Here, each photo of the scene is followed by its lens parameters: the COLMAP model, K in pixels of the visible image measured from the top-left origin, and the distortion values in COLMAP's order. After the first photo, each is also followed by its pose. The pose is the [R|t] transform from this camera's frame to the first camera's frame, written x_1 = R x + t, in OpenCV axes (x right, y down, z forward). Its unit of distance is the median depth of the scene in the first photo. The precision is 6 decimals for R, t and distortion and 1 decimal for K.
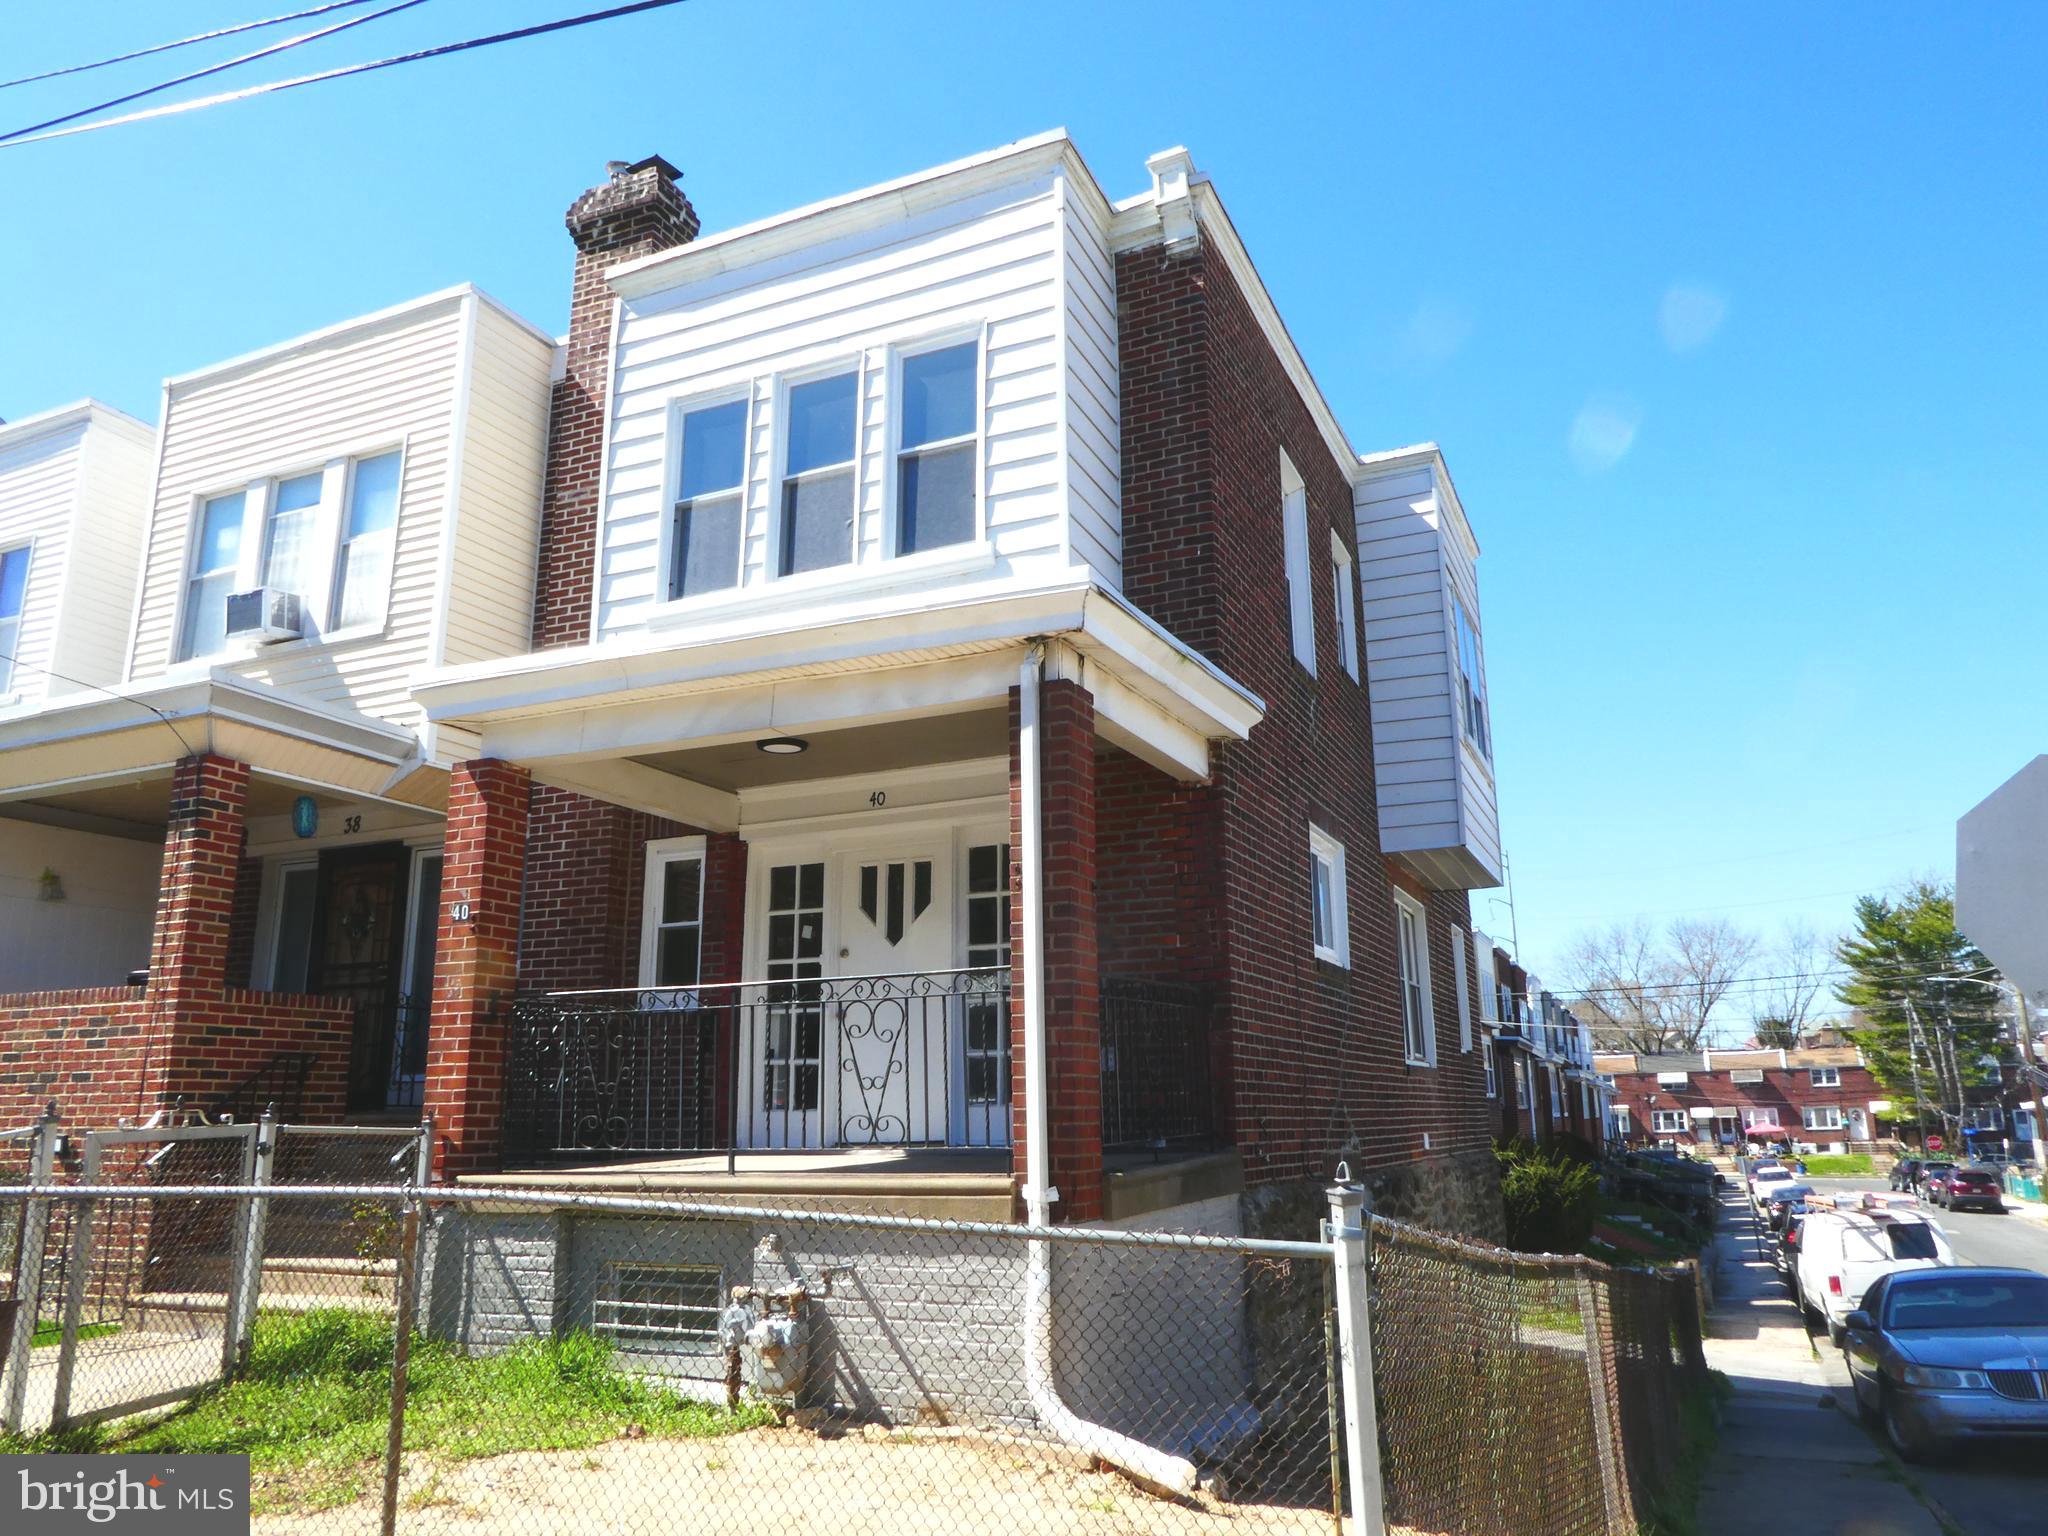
lens RADIAL K [[1465.7, 0, 1031.5], [0, 1465.7, 771.1], [0, 0, 1]] dist [-0.014931, -0.003264]
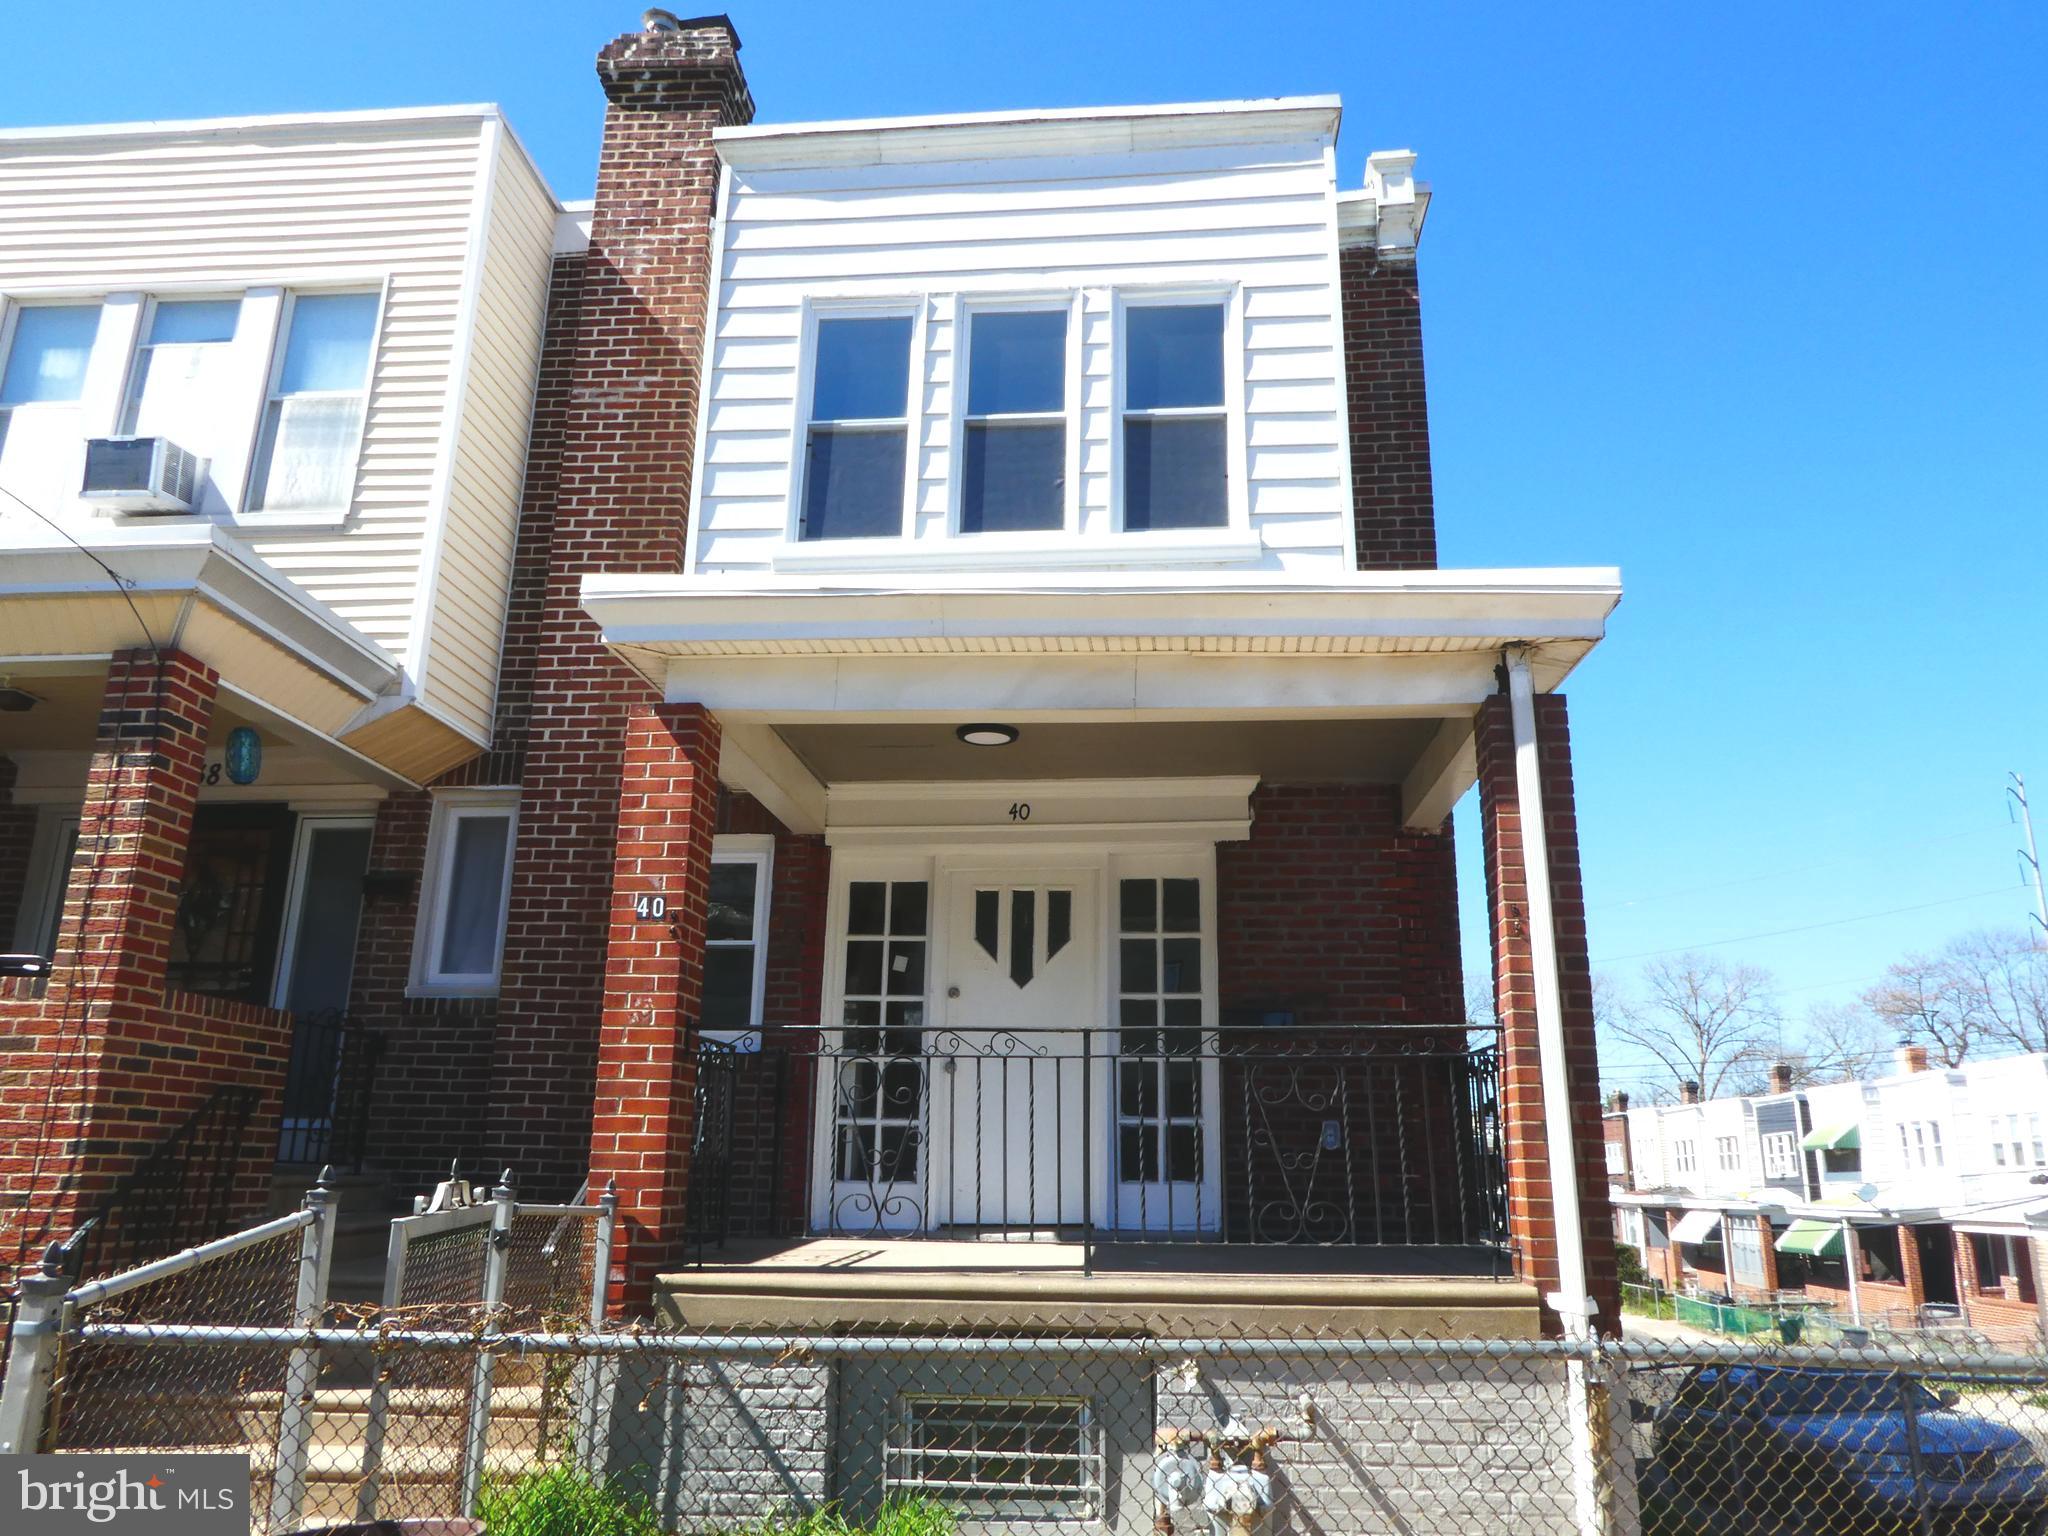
lens RADIAL K [[1465.7, 0, 1030.3], [0, 1465.7, 767.3], [0, 0, 1]] dist [-0.014931, -0.003264]
pose [[0.940737, 0.111917, 0.320139, -0.383283], [-0.098472, 0.993452, -0.057939, 0.042887], [-0.324527, 0.022981, 0.945597, 0.206024]]
